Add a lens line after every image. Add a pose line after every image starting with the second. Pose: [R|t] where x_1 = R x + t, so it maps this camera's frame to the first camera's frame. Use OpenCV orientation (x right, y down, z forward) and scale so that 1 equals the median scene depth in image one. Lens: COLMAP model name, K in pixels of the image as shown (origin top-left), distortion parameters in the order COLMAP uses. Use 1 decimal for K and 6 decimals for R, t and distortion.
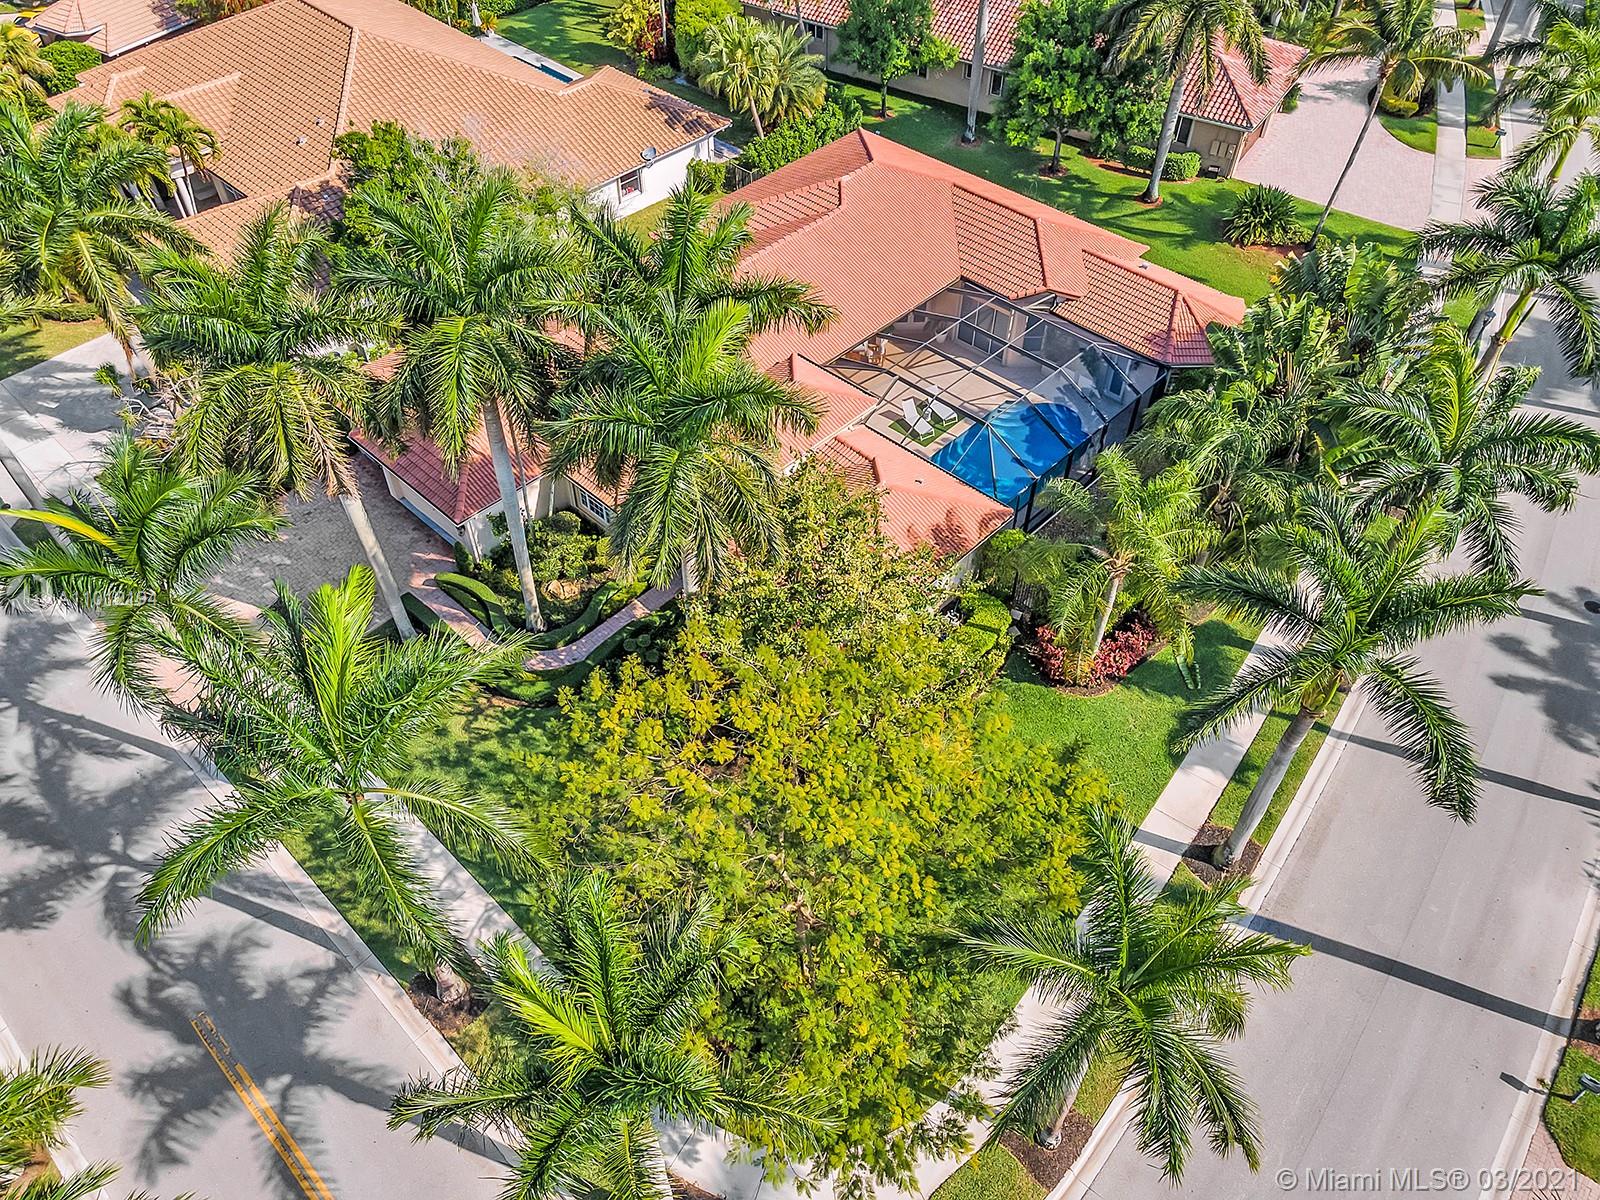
lens RADIAL K [[1108.2, 0, 800.0], [0, 1108.2, 600.0], [0, 0, 1]] dist [0.039553, -0.004453]
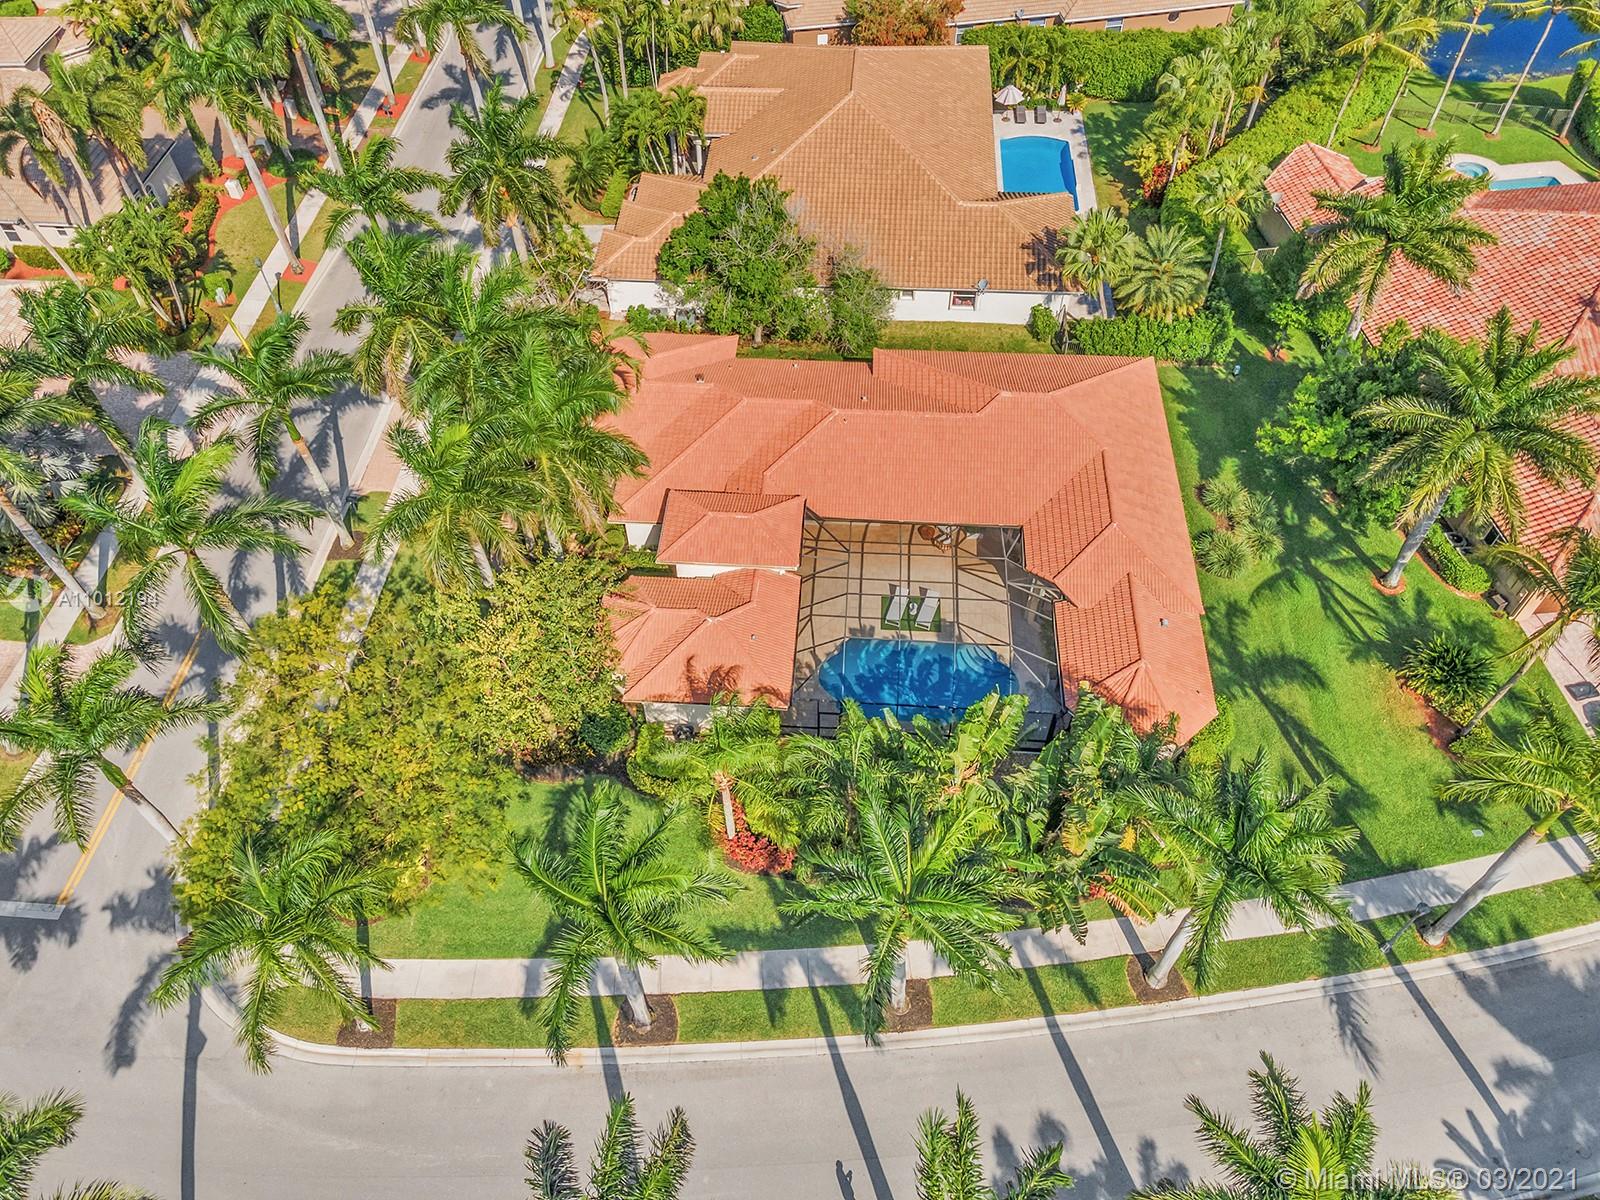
lens RADIAL K [[1108.2, 0, 800.0], [0, 1108.2, 600.0], [0, 0, 1]] dist [0.039553, -0.004453]
pose [[0.647226, 0.589897, -0.482826, 0.556856], [-0.554666, 0.798914, 0.232554, -0.359632], [0.522919, 0.117292, 0.844274, -0.003327]]
